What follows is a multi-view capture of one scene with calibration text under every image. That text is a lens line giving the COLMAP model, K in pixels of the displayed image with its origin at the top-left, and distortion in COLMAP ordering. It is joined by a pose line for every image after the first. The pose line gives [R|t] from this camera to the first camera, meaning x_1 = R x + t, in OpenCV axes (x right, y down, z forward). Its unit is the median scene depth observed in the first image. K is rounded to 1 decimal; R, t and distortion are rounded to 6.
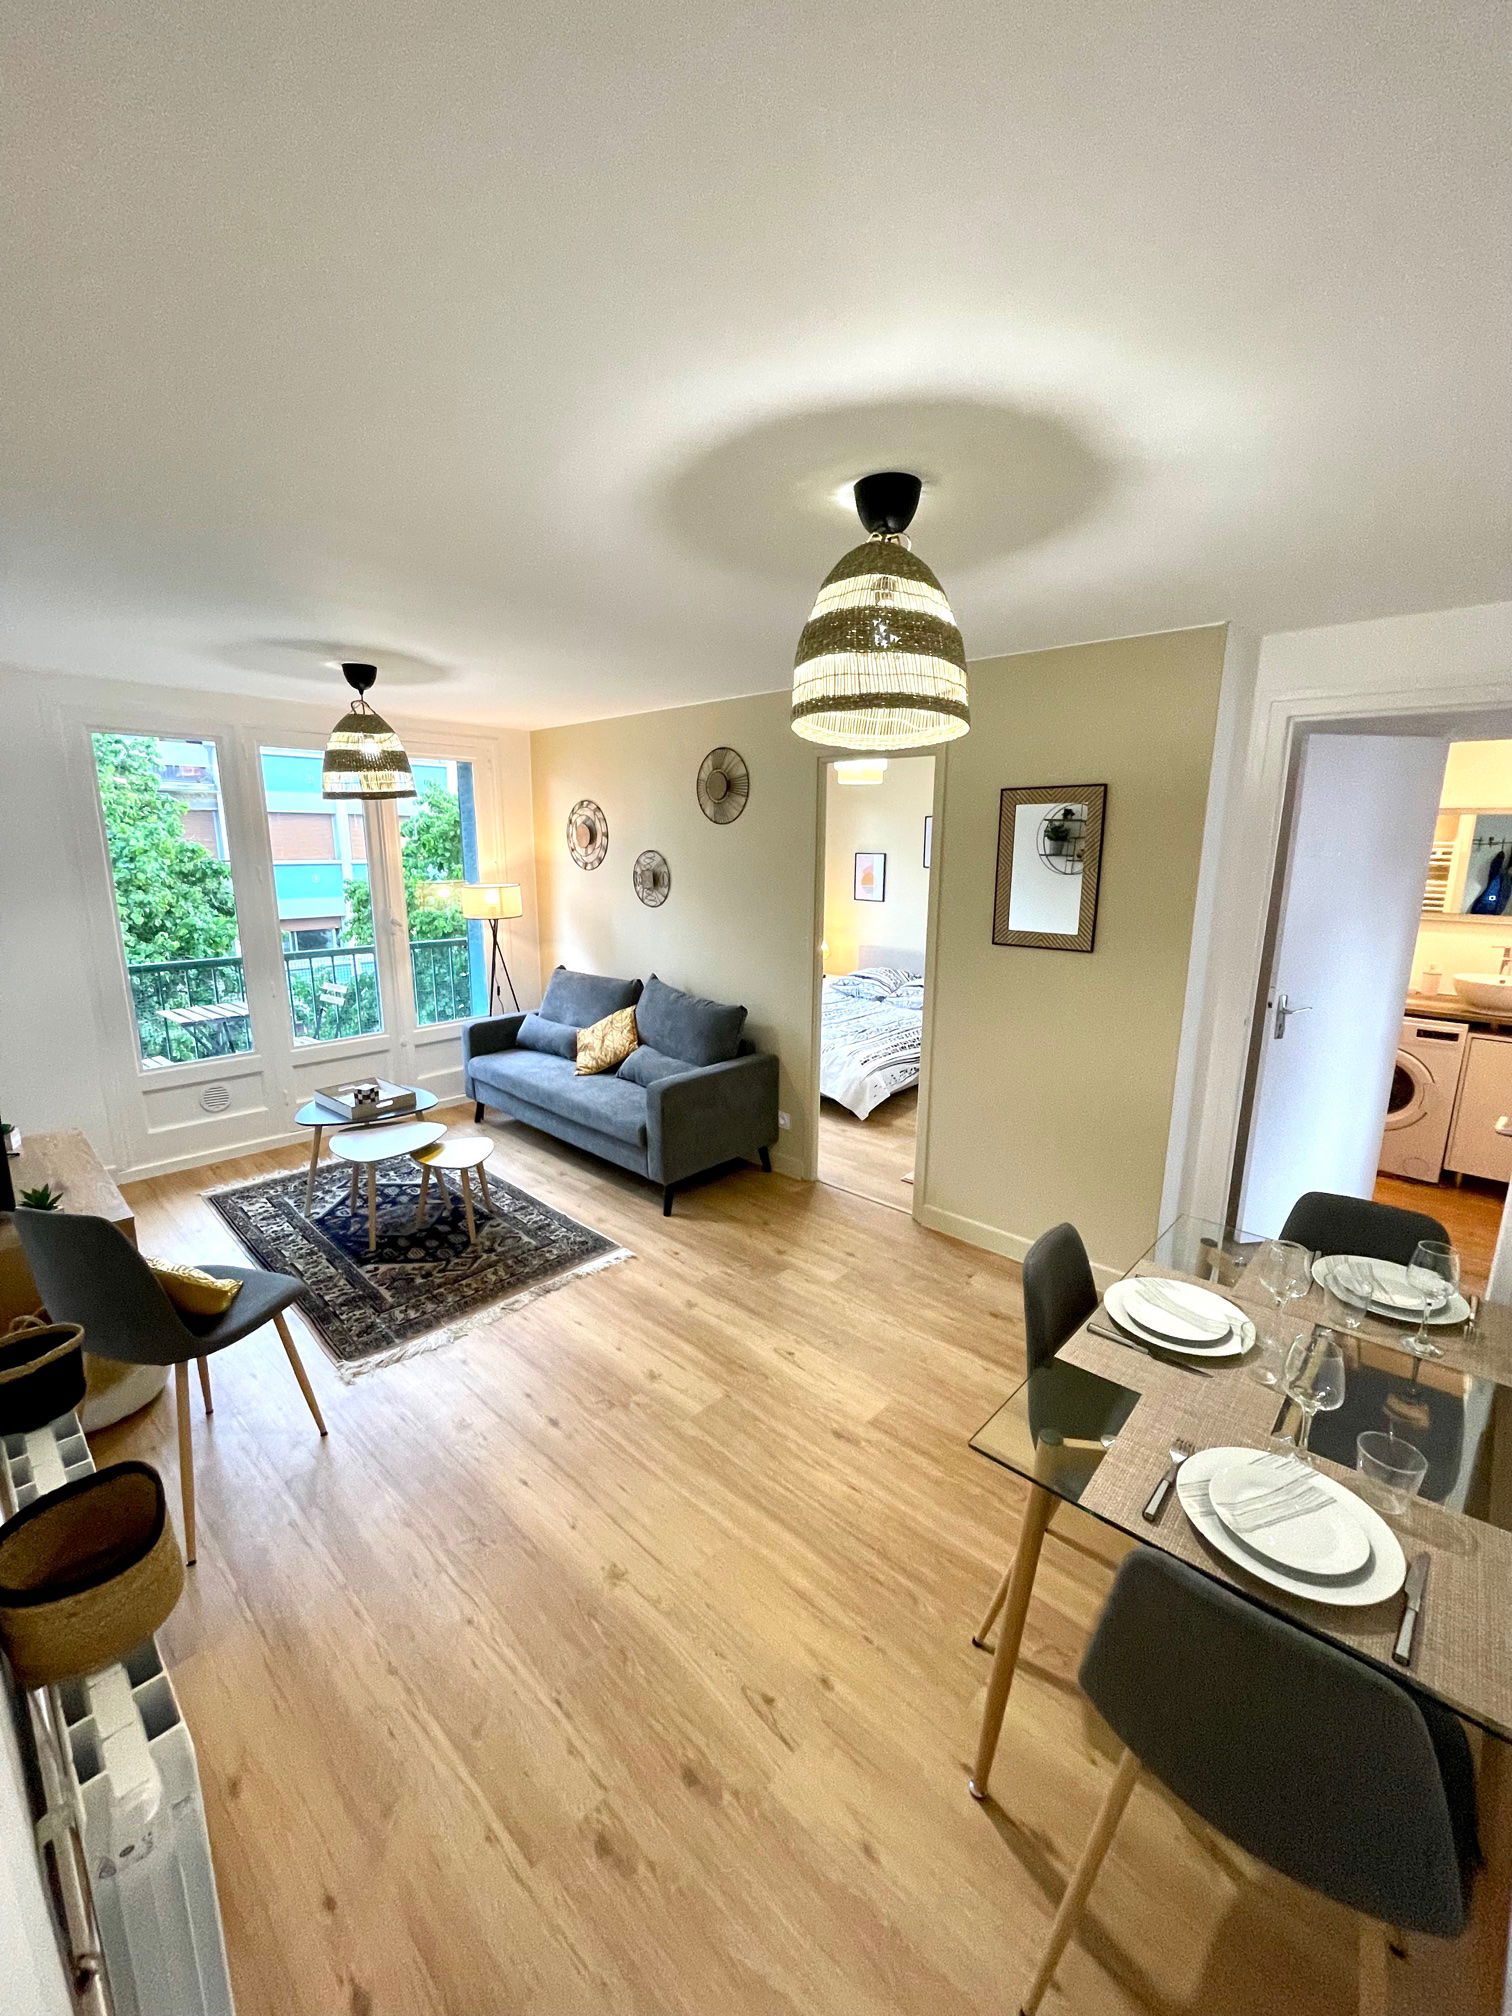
lens RADIAL K [[812.1, 0, 761.0], [0, 812.1, 1005.9], [0, 0, 1]] dist [-0.000525, 0.000000]
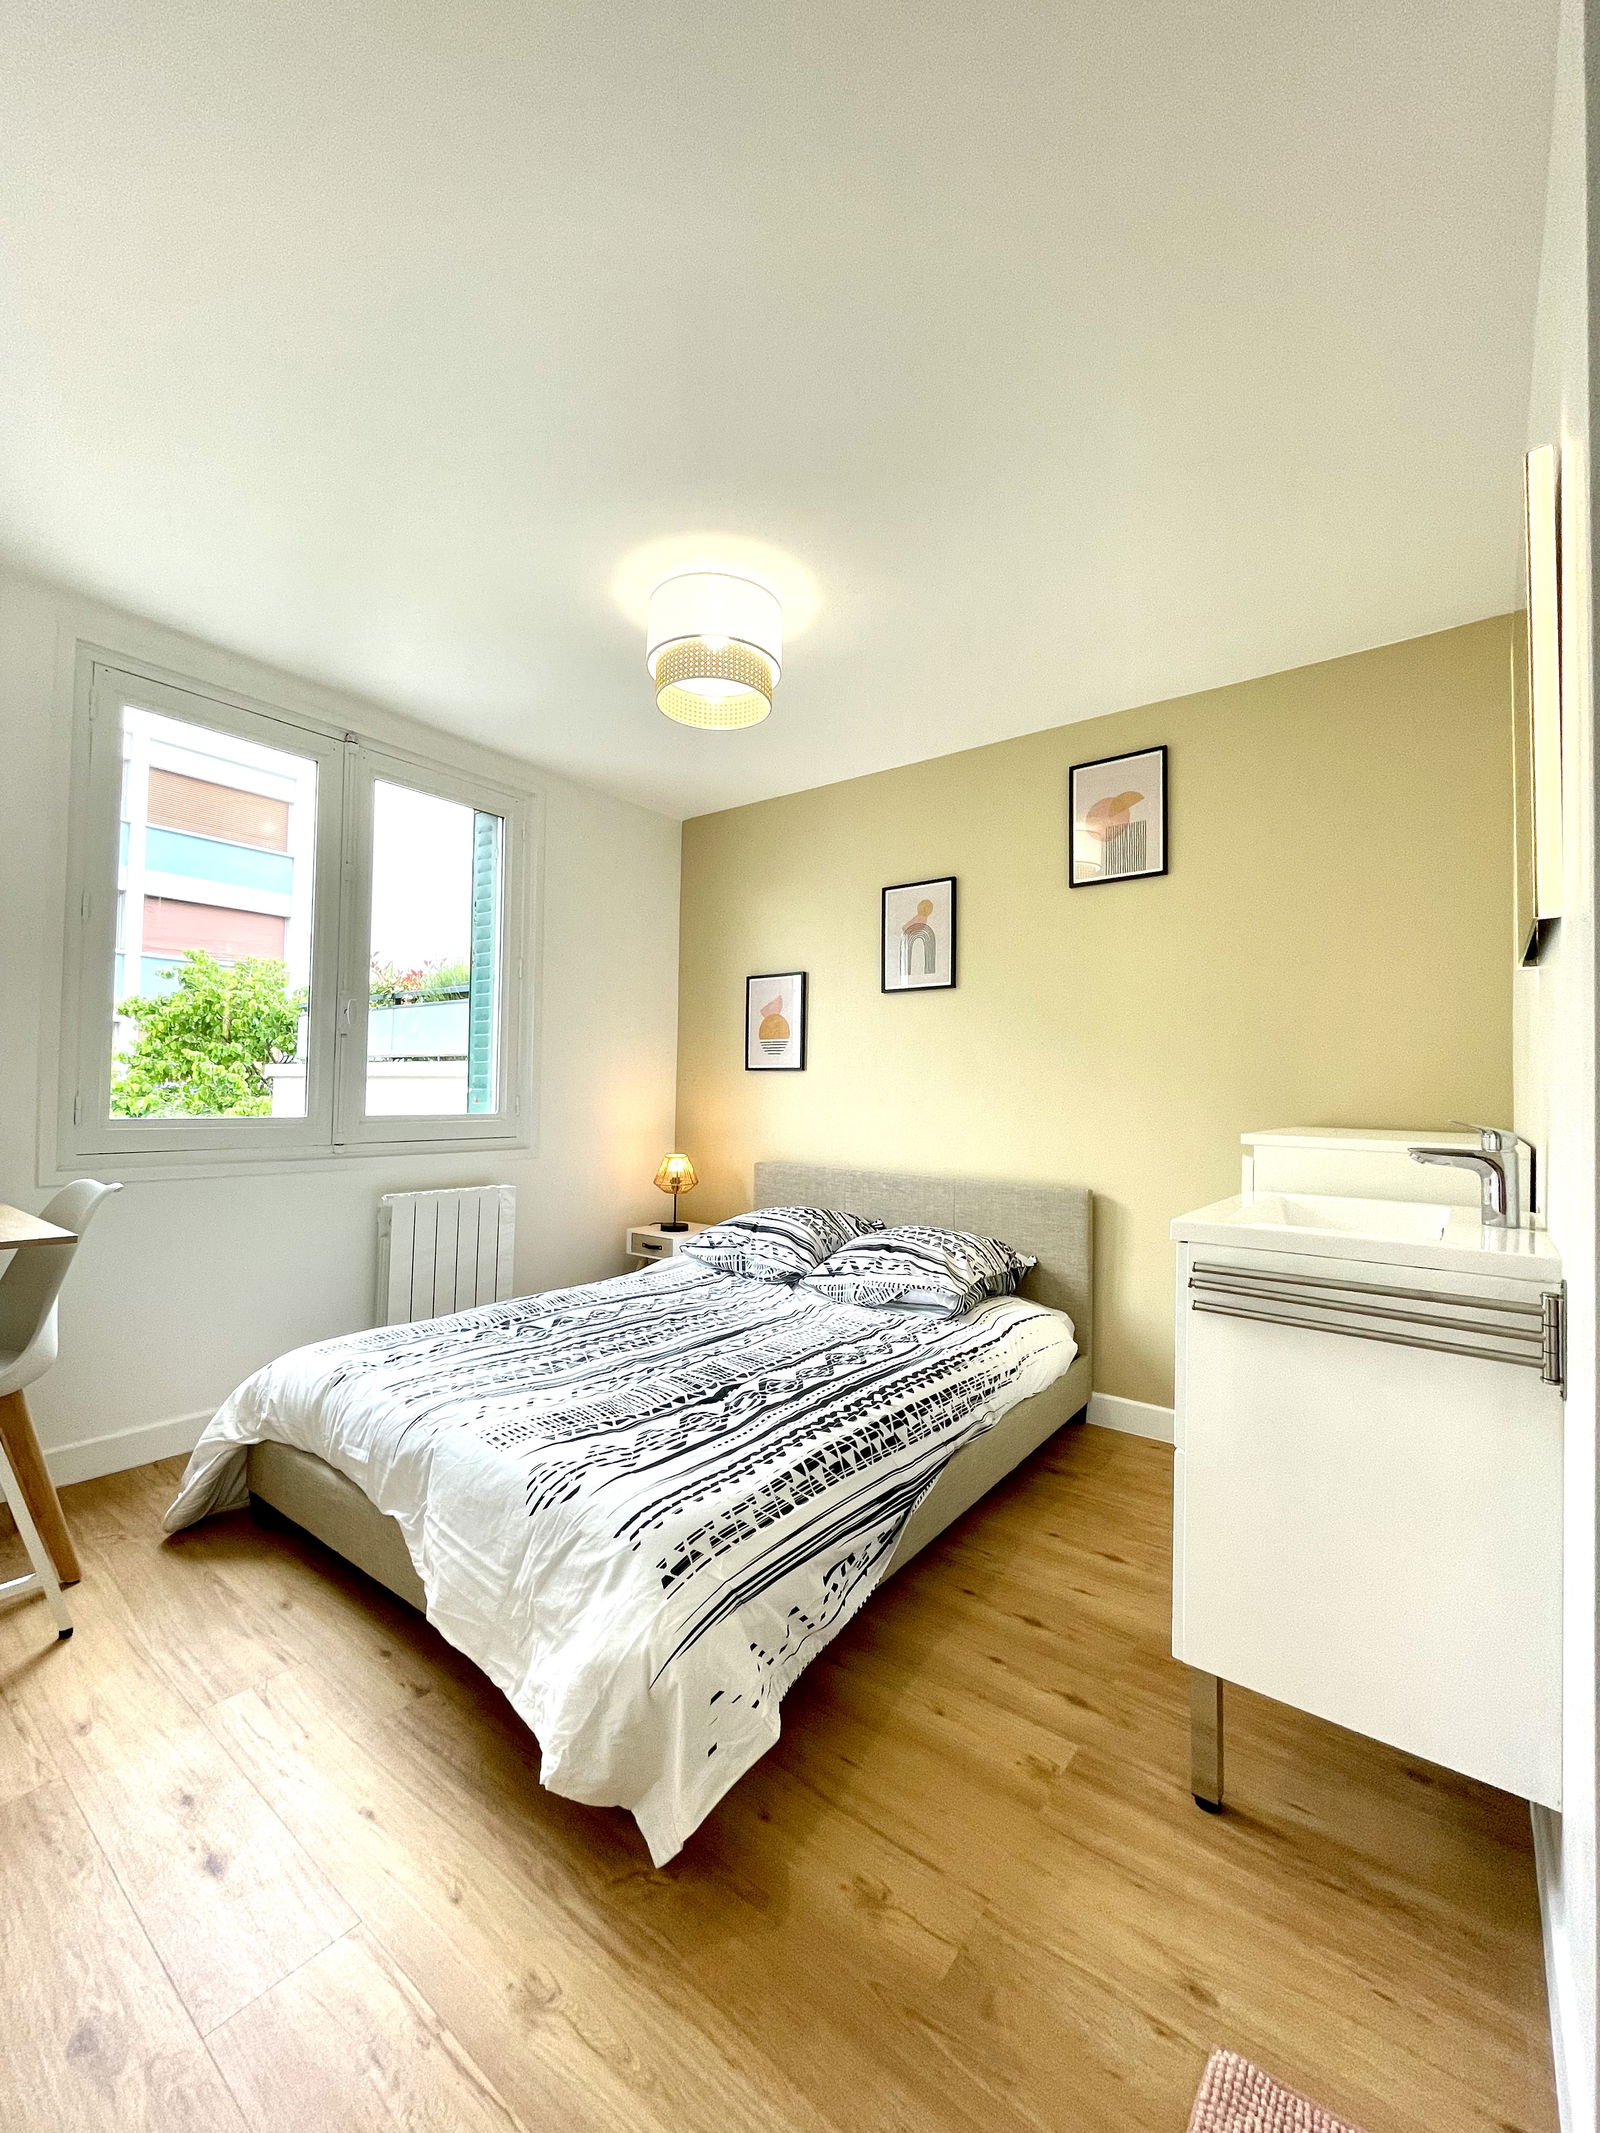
lens RADIAL K [[859.2, 0, 799.3], [0, 859.2, 1062.8], [0, 0, 1]] dist [-0.000525, 0.000000]
pose [[0.994540, 0.011932, 0.103671, 0.107443], [0.013027, 0.971476, -0.236778, -0.012547], [-0.103539, 0.236836, 0.966017, 0.567609]]
